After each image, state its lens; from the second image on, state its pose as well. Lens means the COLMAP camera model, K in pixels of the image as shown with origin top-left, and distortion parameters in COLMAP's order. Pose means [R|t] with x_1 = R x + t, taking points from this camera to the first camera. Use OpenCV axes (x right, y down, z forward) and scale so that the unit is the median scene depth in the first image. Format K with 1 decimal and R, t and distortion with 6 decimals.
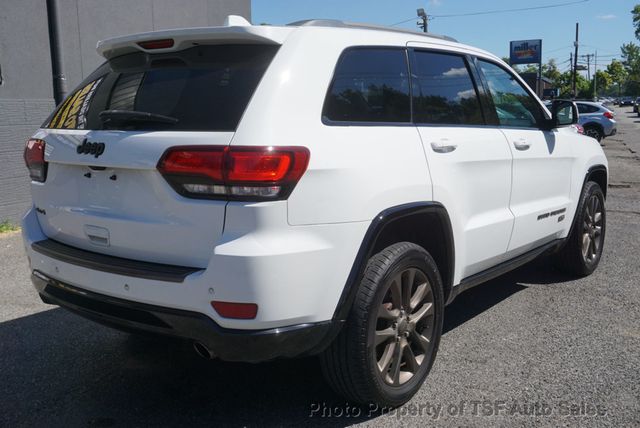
lens RADIAL K [[664.4, 0, 319.6], [0, 664.4, 218.8], [0, 0, 1]] dist [0.008145, 0.000000]
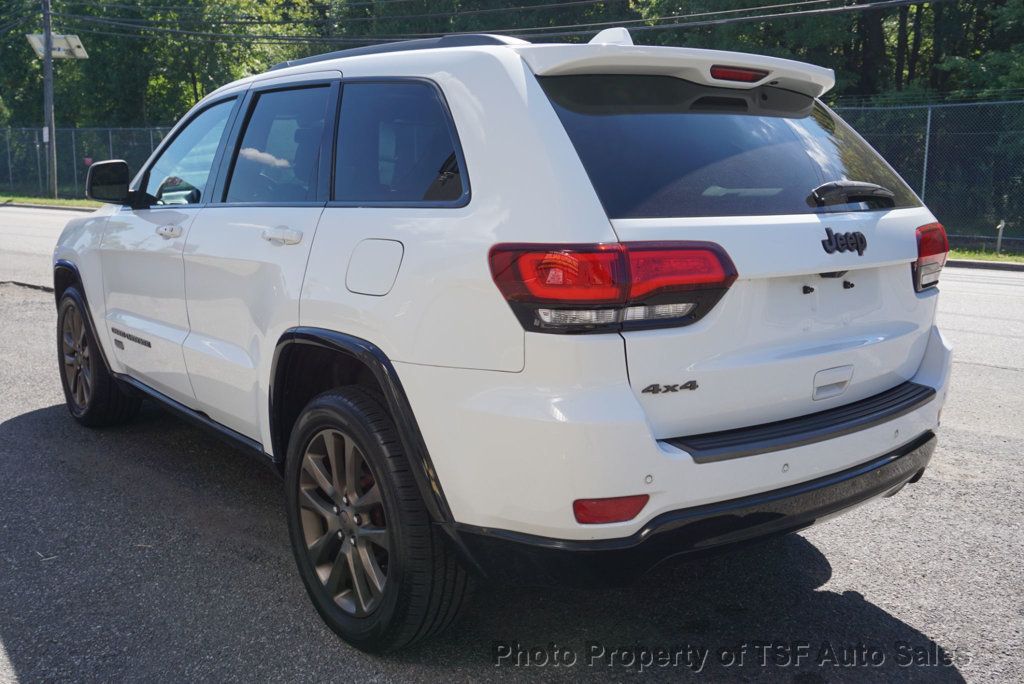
lens RADIAL K [[954.2, 0, 511.1], [0, 954.2, 340.8], [0, 0, 1]] dist [0.007895, 0.000000]
pose [[0.232171, -0.165840, 0.958433, -1.270672], [0.151174, 0.979536, 0.132871, -0.179251], [-0.960855, 0.114042, 0.252490, 1.071802]]
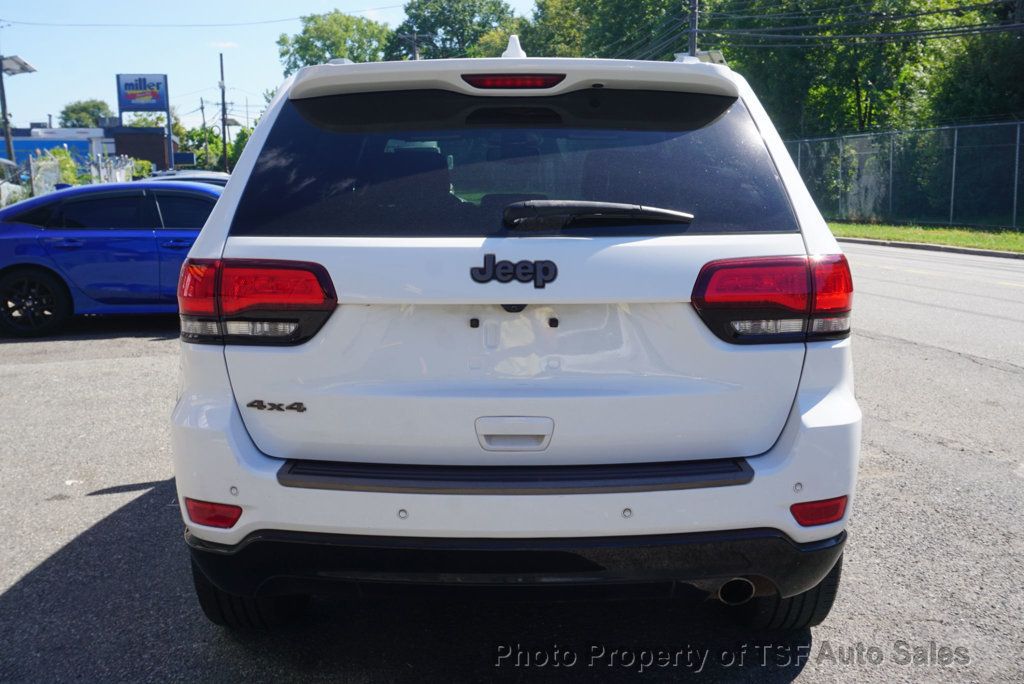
lens RADIAL K [[1062.2, 0, 509.9], [0, 1062.2, 335.7], [0, 0, 1]] dist [0.024175, 0.000000]
pose [[0.785363, -0.084824, 0.613196, -0.866678], [0.098459, 0.995074, 0.011546, -0.063900], [-0.611155, 0.051307, 0.789846, 0.324033]]
